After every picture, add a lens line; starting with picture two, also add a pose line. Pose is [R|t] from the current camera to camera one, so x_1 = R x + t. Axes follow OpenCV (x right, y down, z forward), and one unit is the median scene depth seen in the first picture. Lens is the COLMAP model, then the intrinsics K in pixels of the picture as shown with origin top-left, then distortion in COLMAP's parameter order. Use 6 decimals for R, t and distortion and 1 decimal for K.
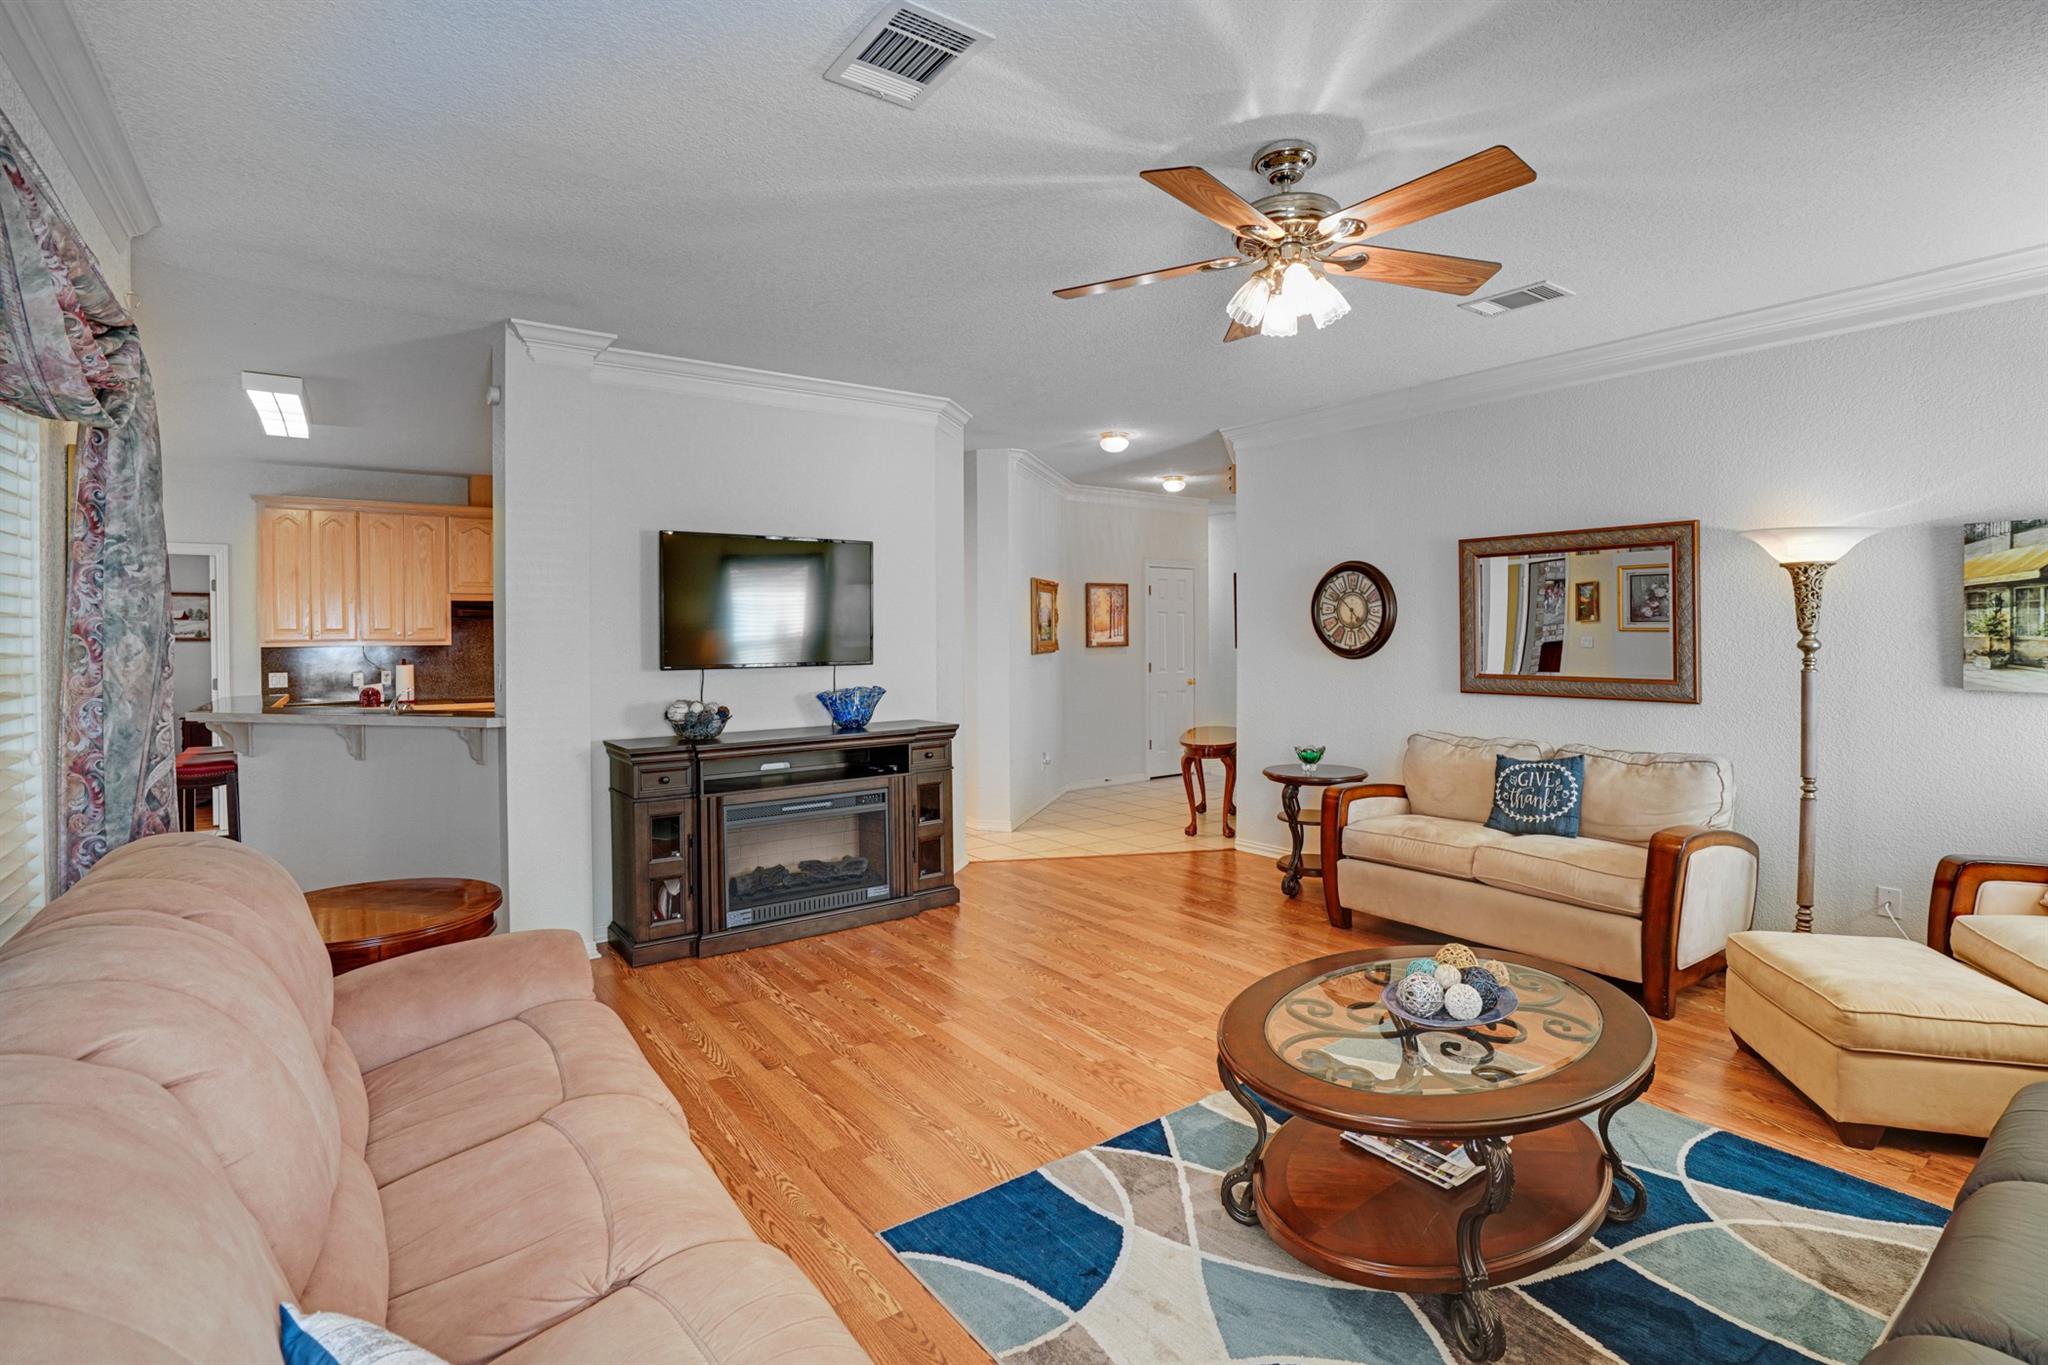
lens RADIAL K [[959.8, 0, 990.7], [0, 959.8, 635.6], [0, 0, 1]] dist [-0.040854, 0.000393]
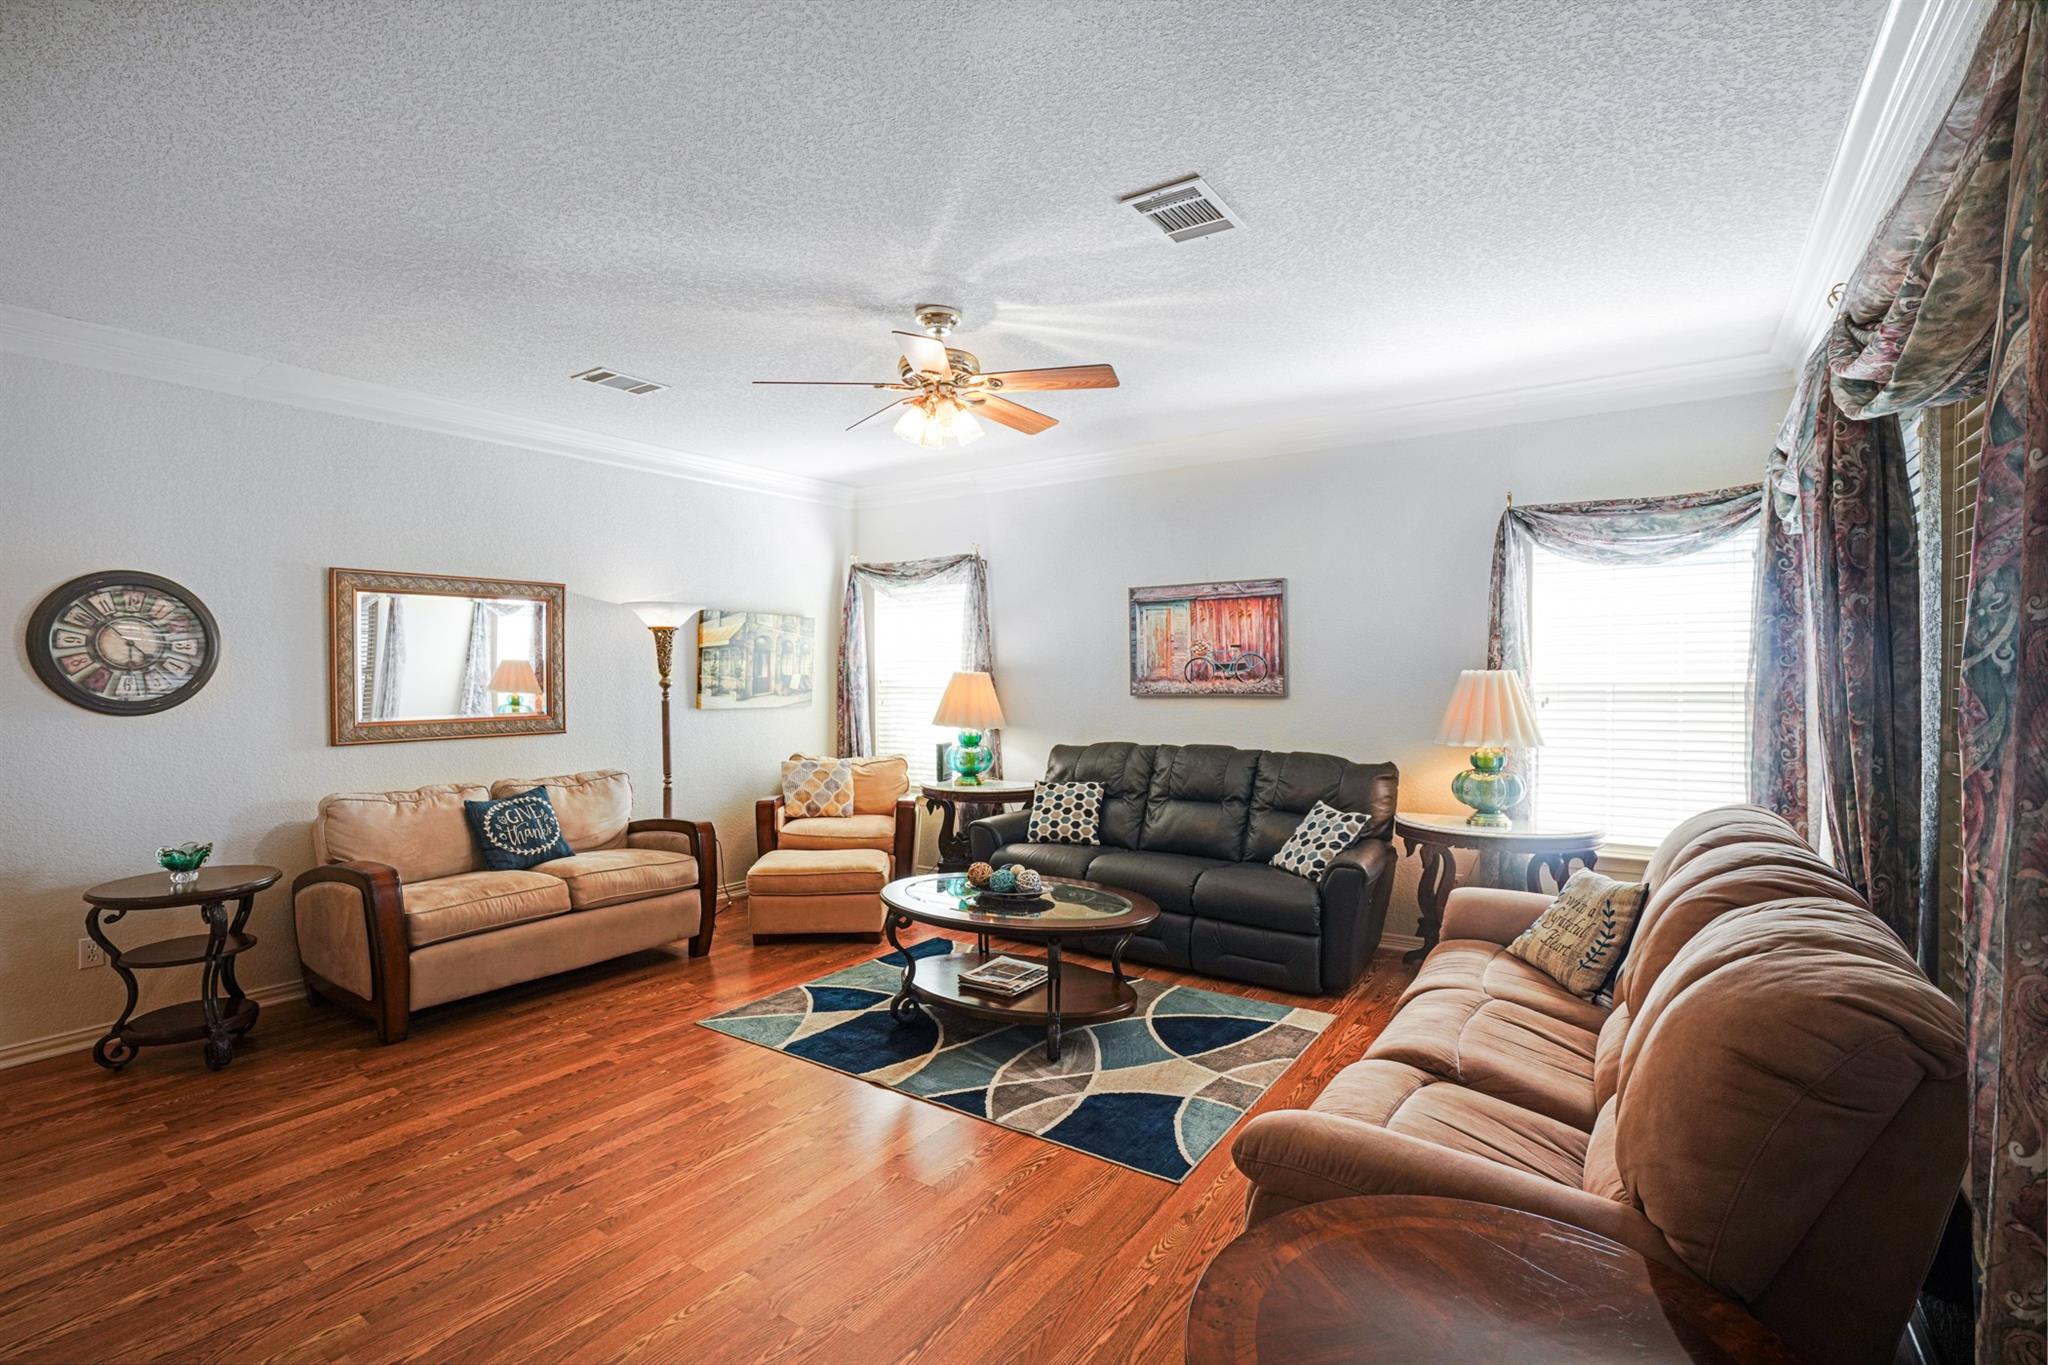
lens RADIAL K [[959.8, 0, 1033.5], [0, 959.8, 676.7], [0, 0, 1]] dist [-0.040854, 0.000393]
pose [[-0.365112, -0.000175, 0.930964, -0.736788], [0.008145, 0.999961, 0.003382, -0.000445], [-0.930928, 0.008818, -0.365096, 1.019493]]
